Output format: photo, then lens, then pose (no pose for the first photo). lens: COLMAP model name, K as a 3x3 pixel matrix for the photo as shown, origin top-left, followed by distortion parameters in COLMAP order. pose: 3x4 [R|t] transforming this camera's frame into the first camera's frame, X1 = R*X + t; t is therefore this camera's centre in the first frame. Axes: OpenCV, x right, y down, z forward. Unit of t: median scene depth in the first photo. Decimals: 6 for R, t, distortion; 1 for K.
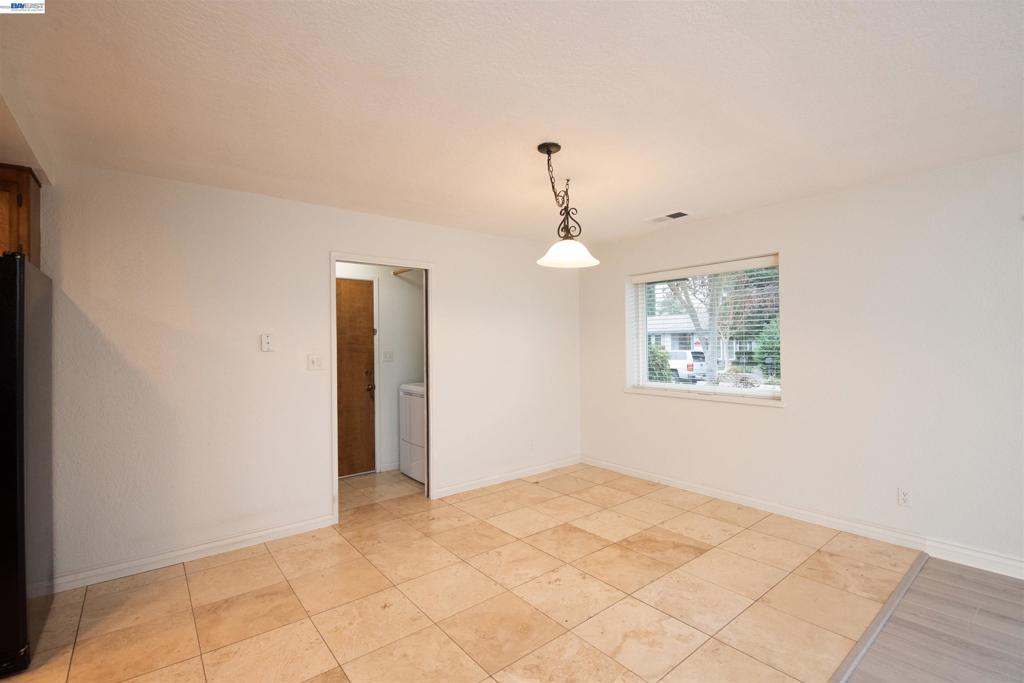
lens RADIAL K [[463.6, 0, 510.9], [0, 463.6, 335.4], [0, 0, 1]] dist [0.001738, -0.007695]
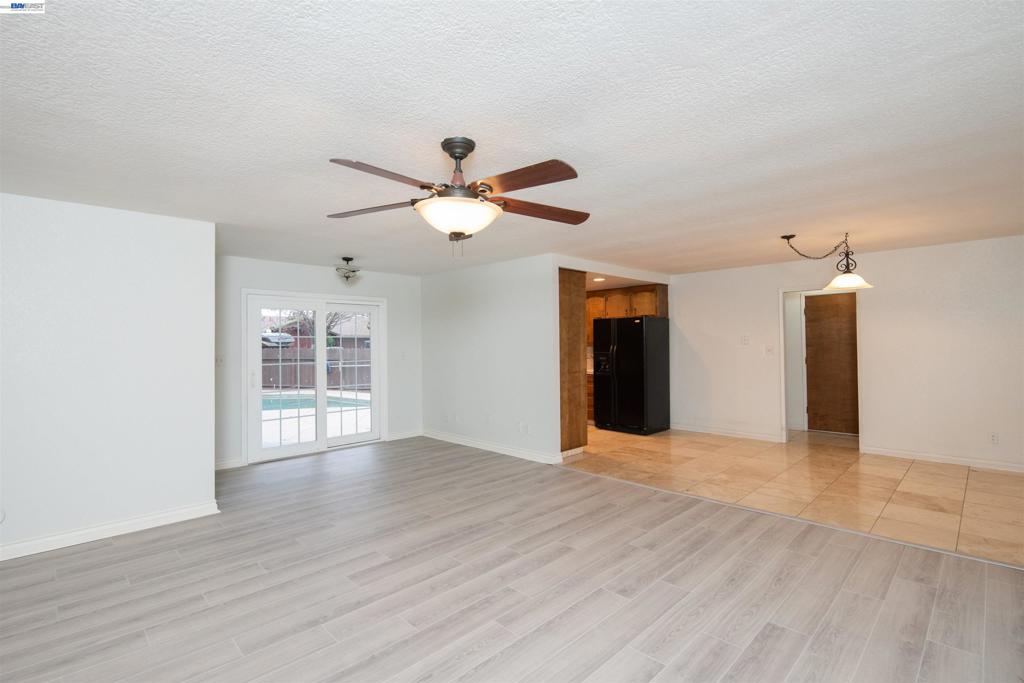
lens RADIAL K [[477.2, 0, 498.2], [0, 477.2, 335.0], [0, 0, 1]] dist [-0.000245, -0.008292]
pose [[0.088055, -0.006871, -0.996092, 1.365860], [0.026473, 0.999639, -0.004555, -0.023954], [0.995764, -0.025969, 0.088205, -0.233304]]
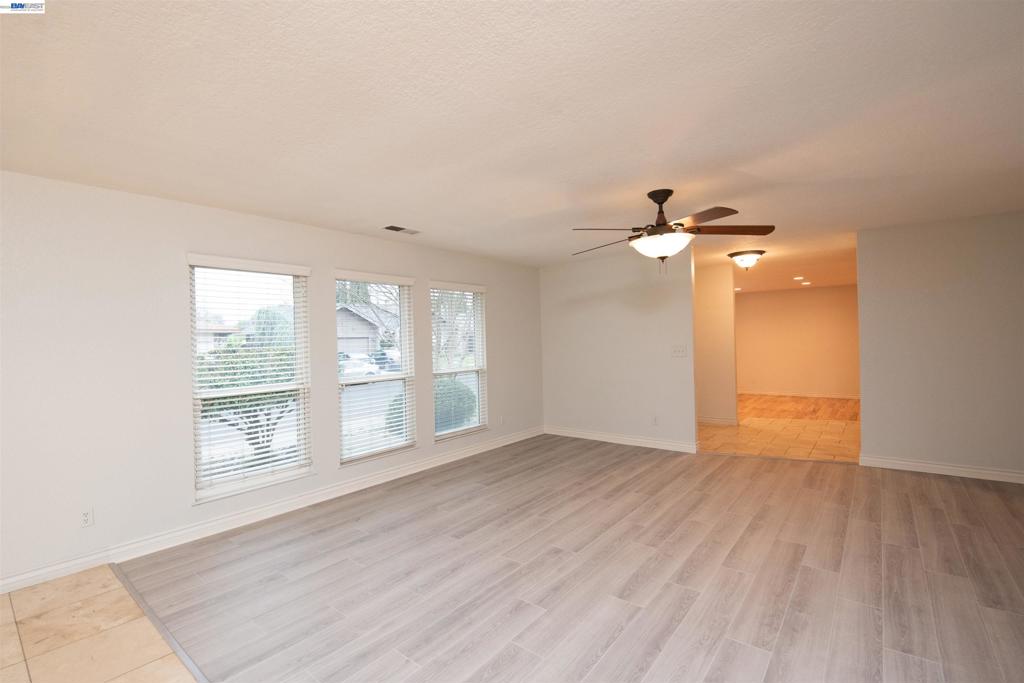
lens RADIAL K [[454.3, 0, 512.0], [0, 454.3, 341.5], [0, 0, 1]] dist [0.000842, -0.010827]
pose [[-0.214383, 0.014297, 0.976645, -0.221297], [0.011064, 0.999864, -0.012209, 0.005676], [-0.976687, 0.008188, -0.214512, 0.293451]]
